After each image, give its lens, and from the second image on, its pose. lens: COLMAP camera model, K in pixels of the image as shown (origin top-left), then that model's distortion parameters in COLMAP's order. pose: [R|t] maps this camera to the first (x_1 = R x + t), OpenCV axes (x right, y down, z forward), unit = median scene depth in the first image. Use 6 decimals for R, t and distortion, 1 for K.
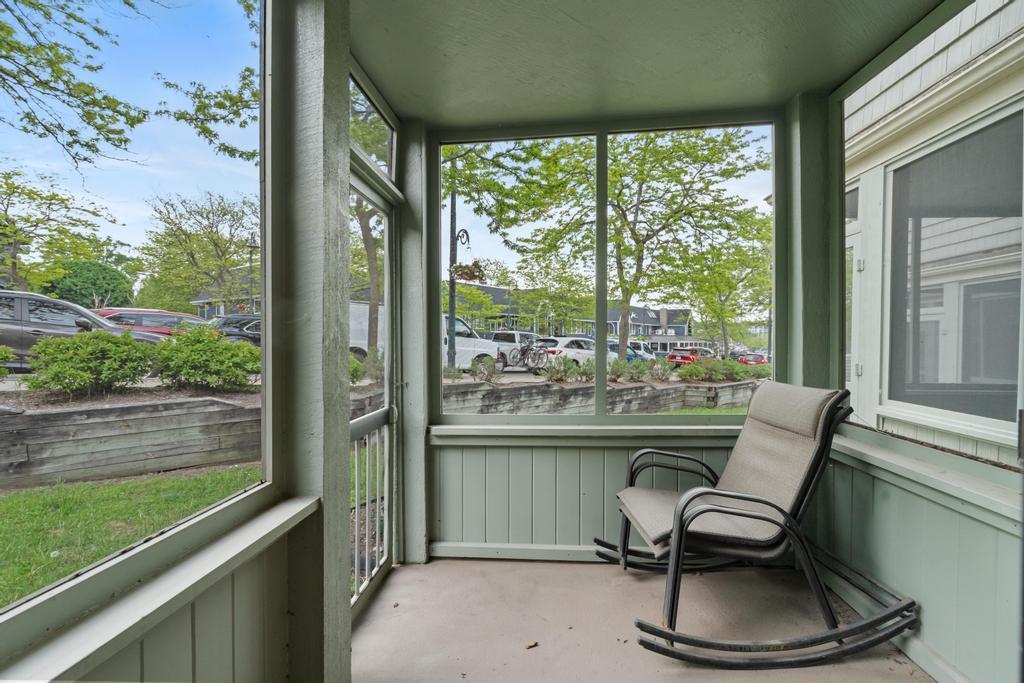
lens RADIAL K [[459.3, 0, 514.7], [0, 459.3, 340.6], [0, 0, 1]] dist [-0.003140, 0.000492]
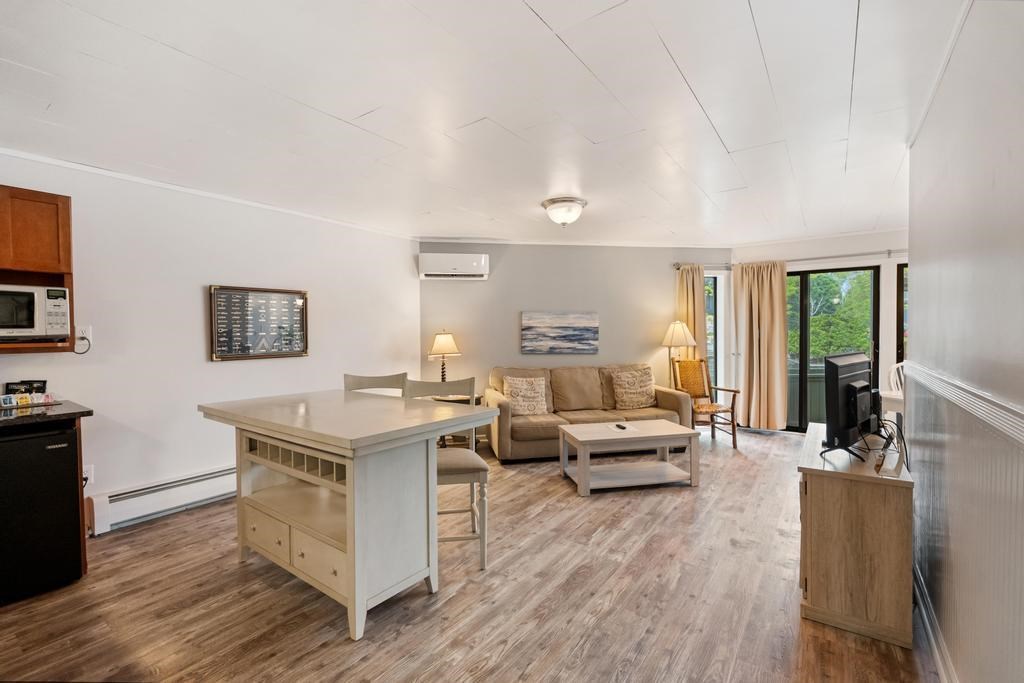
lens RADIAL K [[459.3, 0, 508.3], [0, 459.3, 342.9], [0, 0, 1]] dist [-0.003140, 0.000492]
pose [[0.246796, 0.013175, -0.968978, 0.717921], [-0.000924, 0.999910, 0.013360, -0.001930], [0.969067, -0.002402, 0.246786, -0.872829]]
